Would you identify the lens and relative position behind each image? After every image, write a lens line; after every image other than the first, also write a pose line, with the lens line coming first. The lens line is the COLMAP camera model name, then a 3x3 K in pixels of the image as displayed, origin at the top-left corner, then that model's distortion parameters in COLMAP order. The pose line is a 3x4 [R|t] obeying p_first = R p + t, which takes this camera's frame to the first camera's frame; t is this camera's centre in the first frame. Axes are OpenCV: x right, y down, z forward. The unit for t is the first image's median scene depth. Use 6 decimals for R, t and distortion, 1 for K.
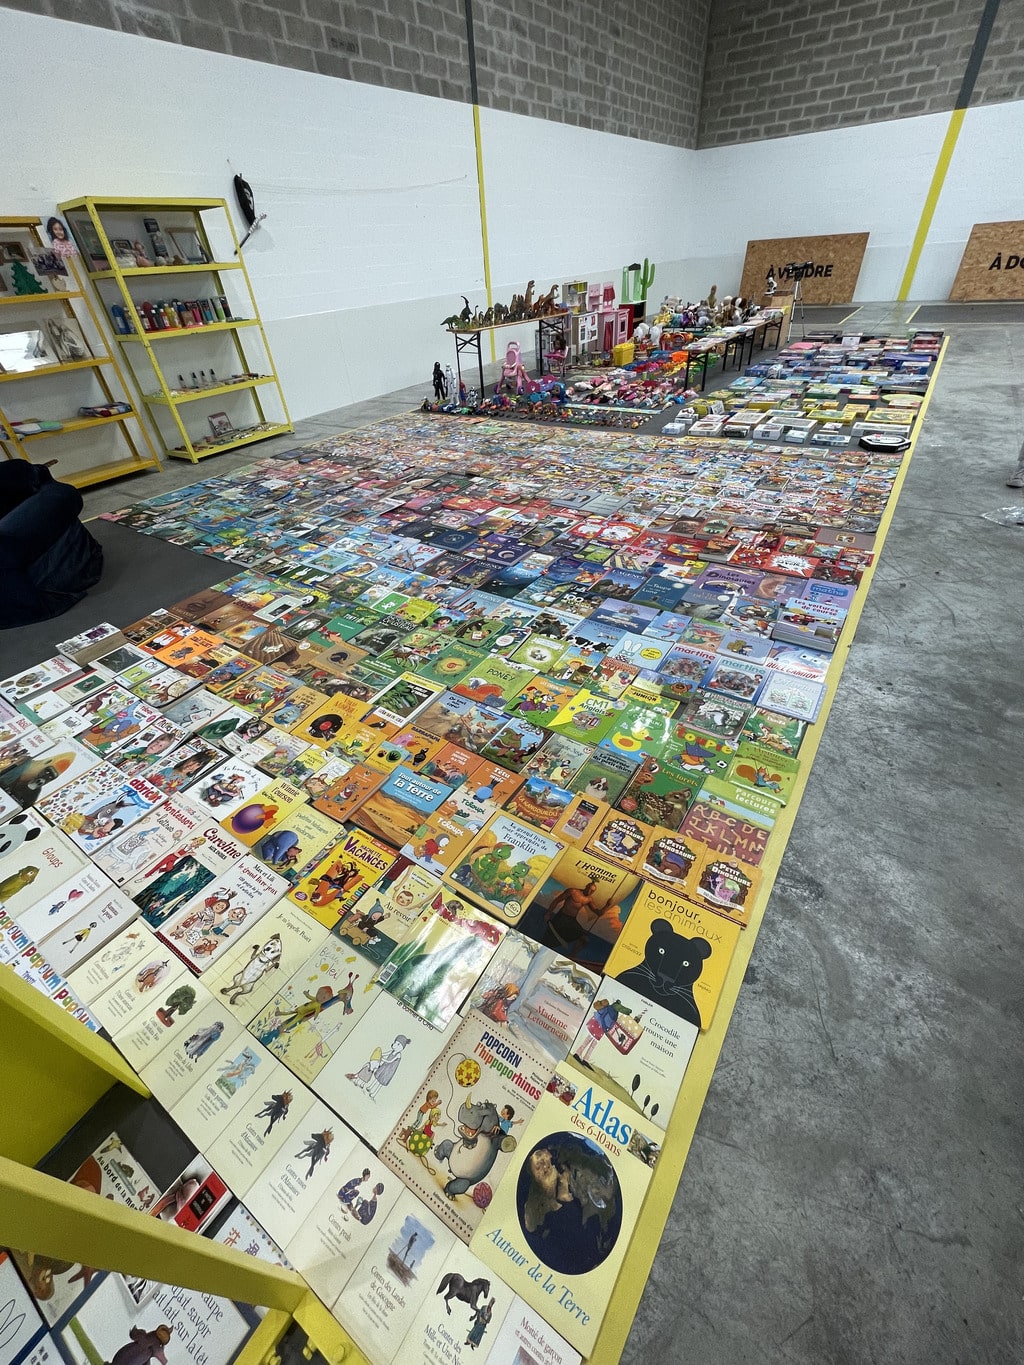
lens RADIAL K [[546.2, 0, 517.3], [0, 546.2, 683.7], [0, 0, 1]] dist [0.000817, -0.000307]
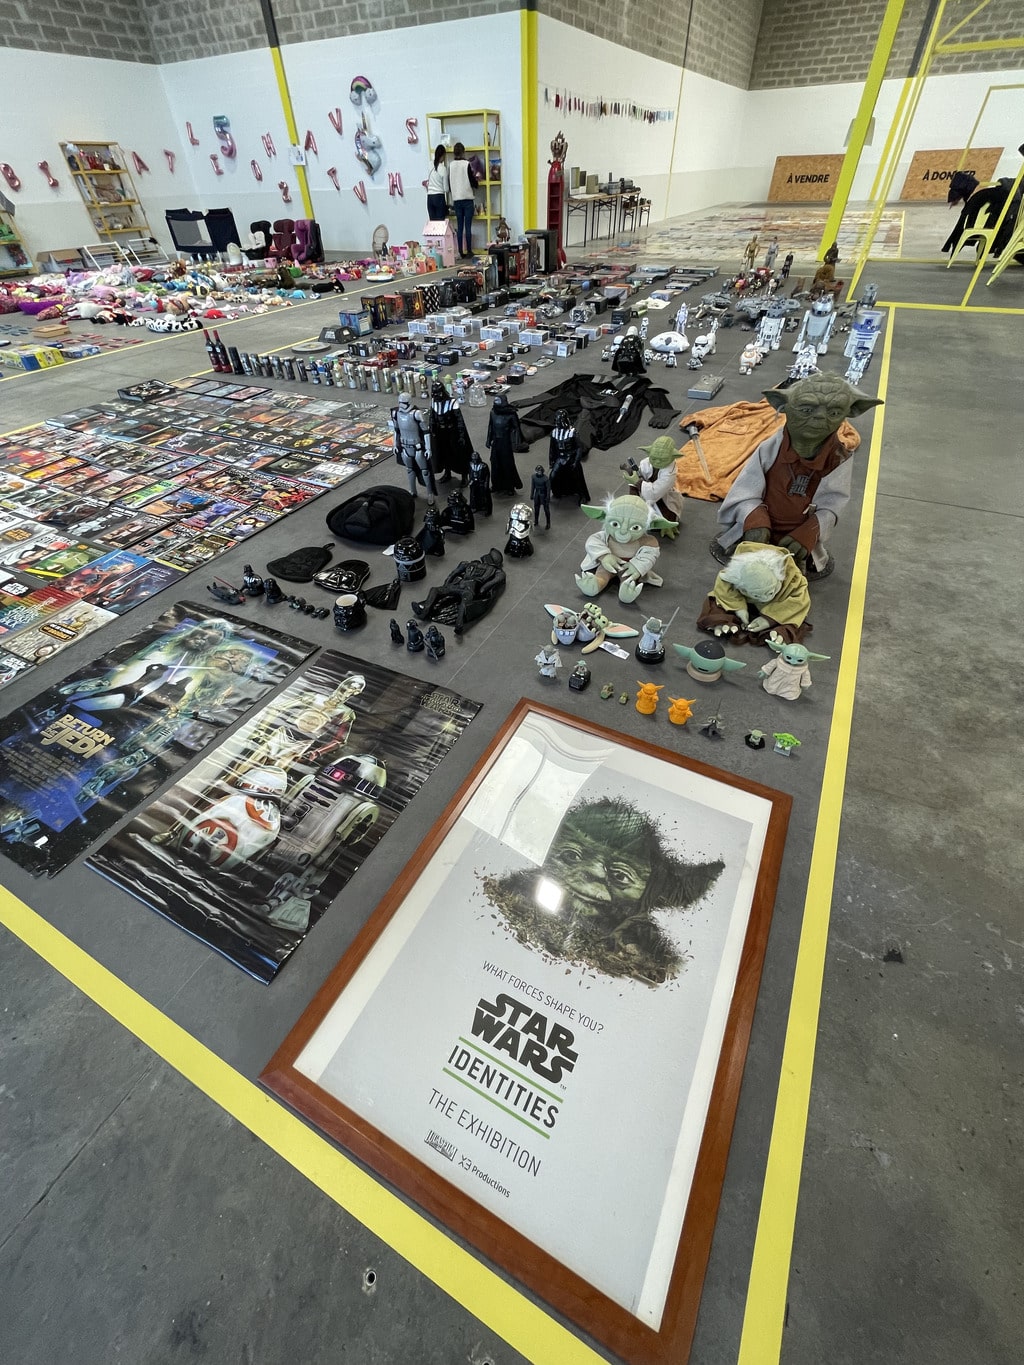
lens RADIAL K [[546.2, 0, 507.8], [0, 546.2, 683.7], [0, 0, 1]] dist [0.000817, -0.000307]
pose [[0.994915, -0.038227, 0.093177, -0.623647], [0.030022, 0.995675, 0.087925, 0.598969], [-0.096135, -0.084681, 0.991760, -0.680021]]
